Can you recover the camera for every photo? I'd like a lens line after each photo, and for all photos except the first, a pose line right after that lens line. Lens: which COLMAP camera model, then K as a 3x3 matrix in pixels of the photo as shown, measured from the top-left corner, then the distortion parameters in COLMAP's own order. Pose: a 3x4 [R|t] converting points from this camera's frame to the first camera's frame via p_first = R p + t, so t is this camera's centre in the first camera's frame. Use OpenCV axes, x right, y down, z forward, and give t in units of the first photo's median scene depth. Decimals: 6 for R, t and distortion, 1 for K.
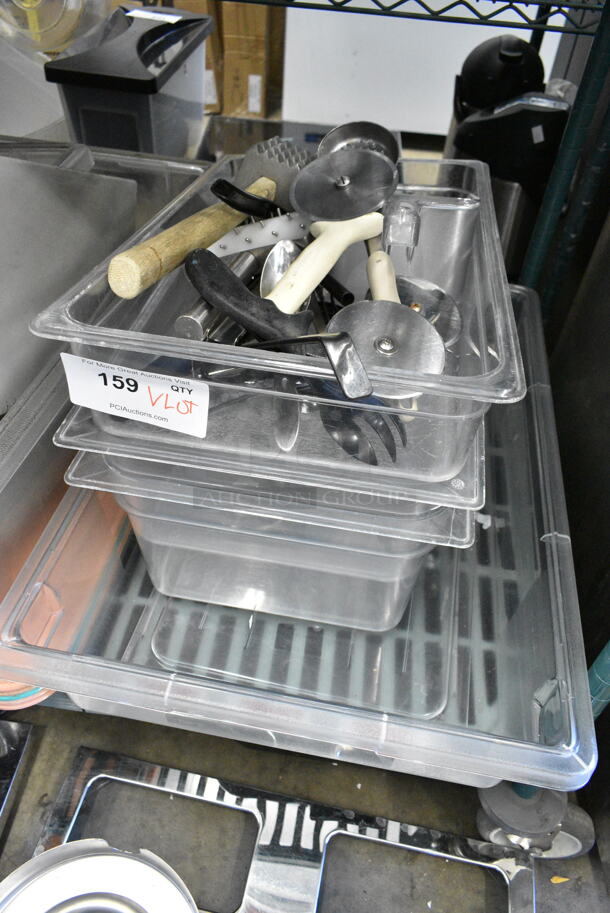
lens RADIAL K [[683.9, 0, 298.7], [0, 683.9, 462.3], [0, 0, 1]] dist [-0.007691, -0.005472]
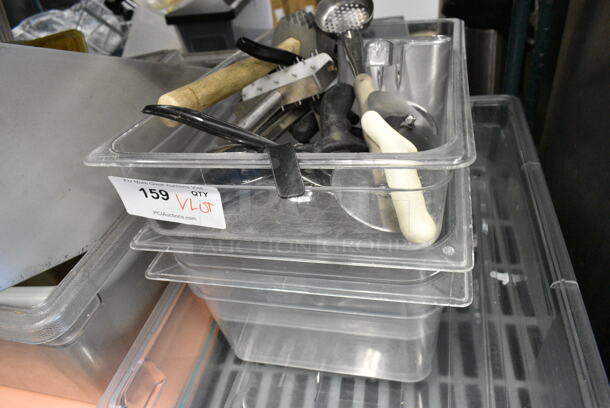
lens RADIAL K [[457.0, 0, 301.8], [0, 457.0, 201.1], [0, 0, 1]] dist [-0.007691, -0.005472]
pose [[0.980908, -0.128360, -0.146092, 0.063412], [0.110294, 0.985917, -0.125708, 0.014901], [0.160171, 0.107195, 0.981252, 0.140706]]
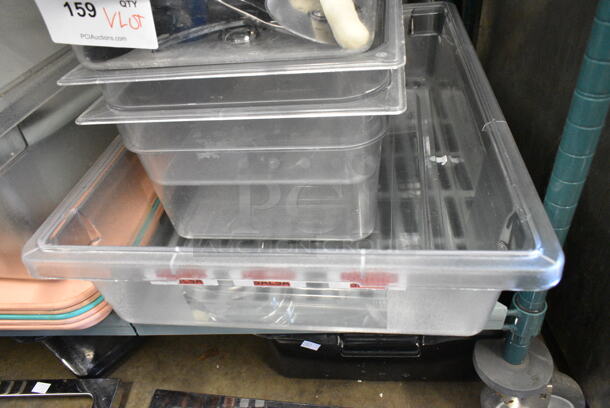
lens RADIAL K [[457.0, 0, 299.0], [0, 457.0, 163.4], [0, 0, 1]] dist [-0.007691, -0.005472]
pose [[0.986350, -0.157848, -0.046886, 0.056589], [0.151879, 0.982111, -0.111311, 0.161486], [0.063618, 0.102671, 0.992679, 0.160291]]
